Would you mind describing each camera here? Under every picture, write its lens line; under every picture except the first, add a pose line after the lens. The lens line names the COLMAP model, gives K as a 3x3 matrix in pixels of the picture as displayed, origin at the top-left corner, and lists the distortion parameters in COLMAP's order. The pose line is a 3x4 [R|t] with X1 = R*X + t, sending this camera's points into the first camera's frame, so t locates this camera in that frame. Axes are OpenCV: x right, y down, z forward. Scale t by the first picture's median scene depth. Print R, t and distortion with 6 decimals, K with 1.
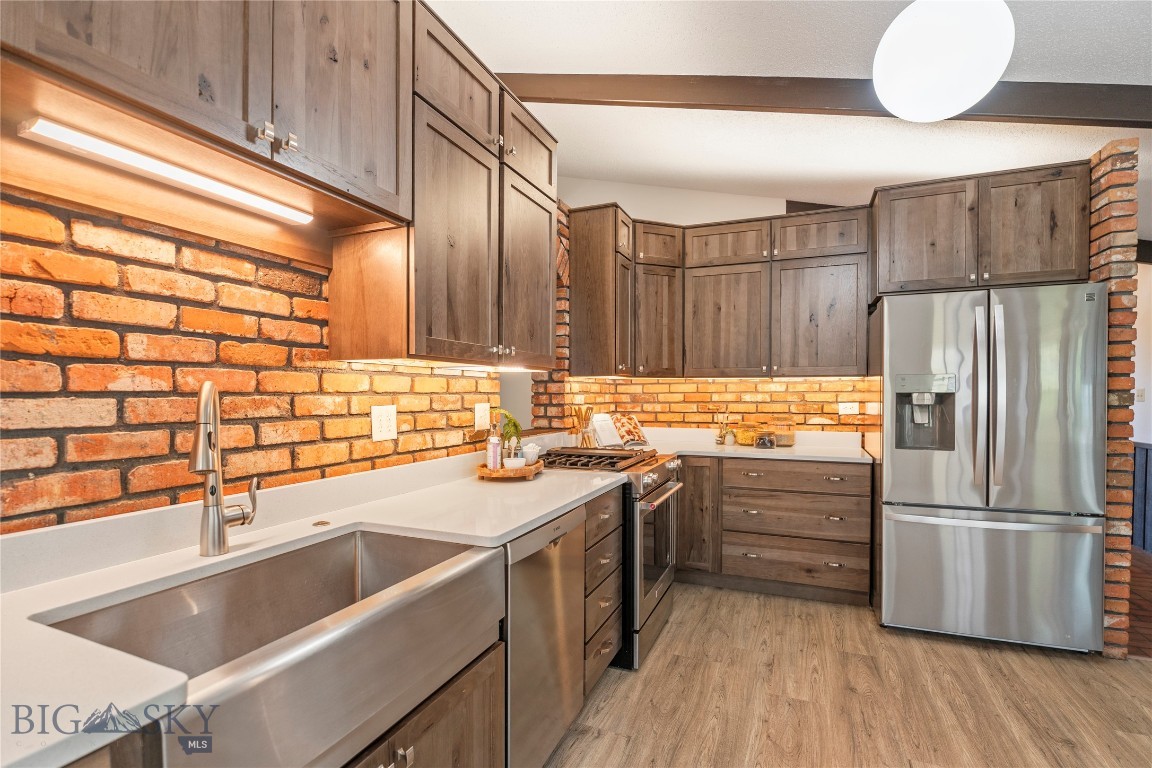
lens RADIAL K [[538.0, 0, 562.0], [0, 538.0, 400.1], [0, 0, 1]] dist [-0.017611, -0.000231]
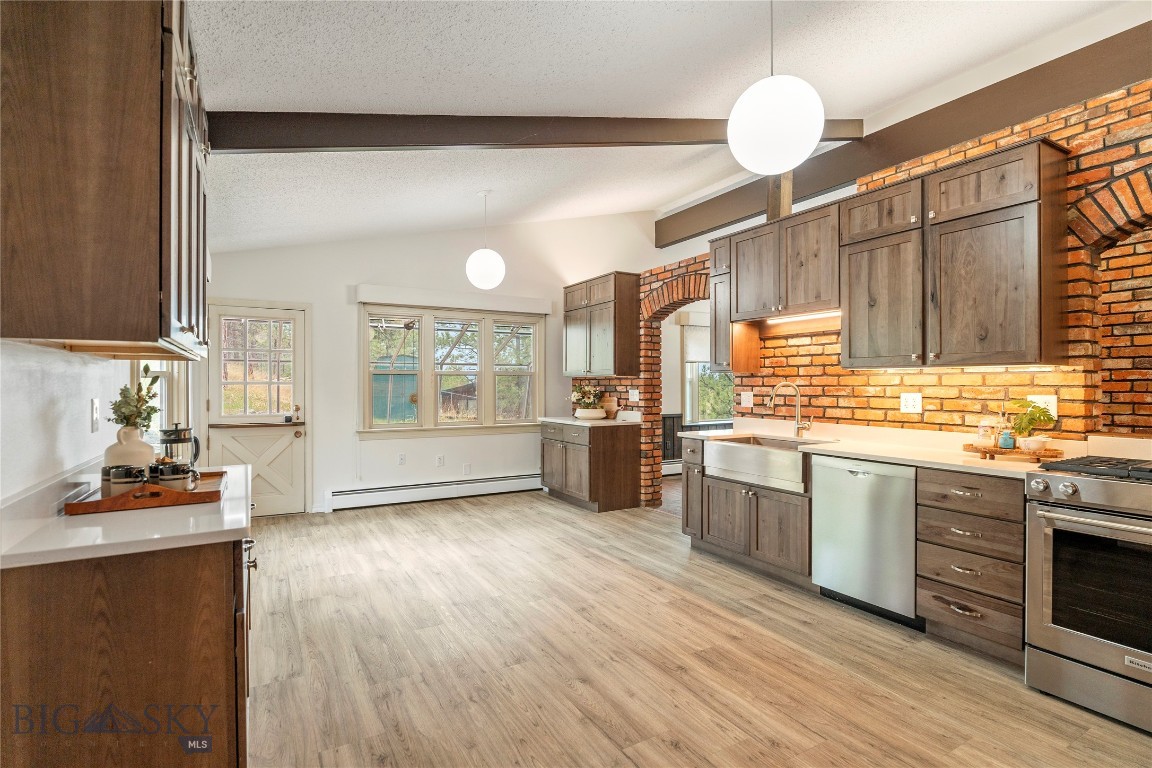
lens RADIAL K [[552.9, 0, 576.0], [0, 552.9, 384.0], [0, 0, 1]] dist [-0.004511, -0.000243]
pose [[-0.588262, 0.000332, -0.808670, 1.241276], [-0.009311, 0.999931, 0.007184, -0.015262], [0.808617, 0.011755, -0.588218, 0.838920]]
